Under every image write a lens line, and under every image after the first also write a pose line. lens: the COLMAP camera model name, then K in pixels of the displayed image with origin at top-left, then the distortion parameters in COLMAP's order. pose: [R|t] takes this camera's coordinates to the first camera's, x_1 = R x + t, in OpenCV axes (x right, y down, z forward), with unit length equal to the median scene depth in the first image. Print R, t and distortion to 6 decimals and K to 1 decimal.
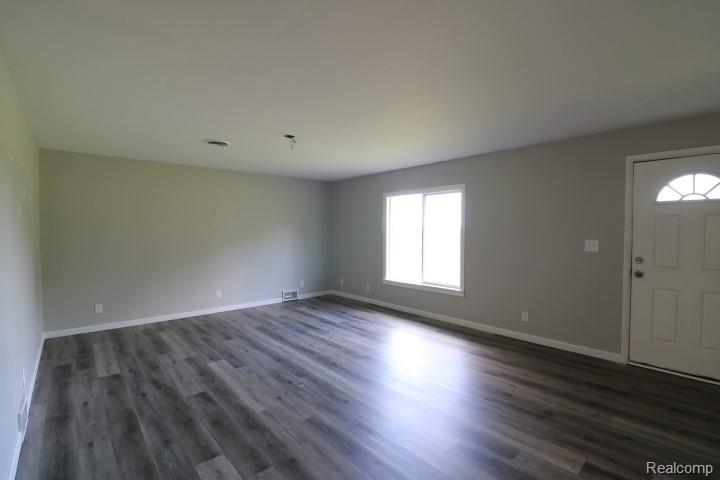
lens RADIAL K [[329.4, 0, 361.9], [0, 329.4, 240.2], [0, 0, 1]] dist [0.000374, -0.010515]
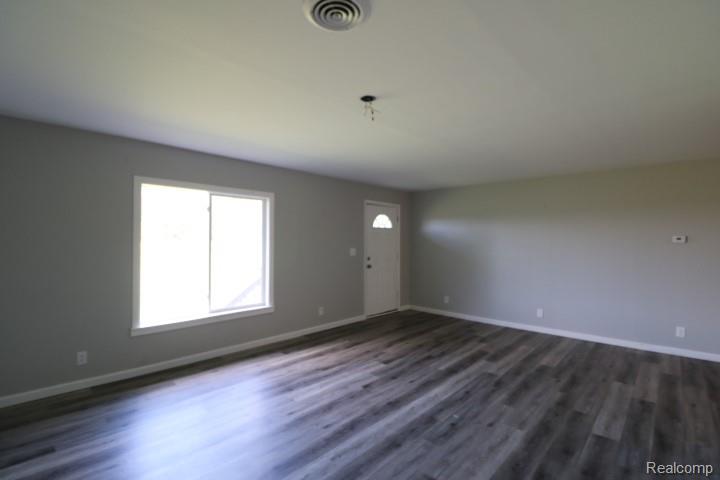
lens RADIAL K [[329.4, 0, 361.9], [0, 329.4, 240.2], [0, 0, 1]] dist [0.000374, -0.010515]
pose [[-0.084176, 0.002210, 0.996448, -0.951004], [0.022388, 0.999749, -0.000326, -0.040909], [-0.996199, 0.022281, -0.084204, 1.184533]]
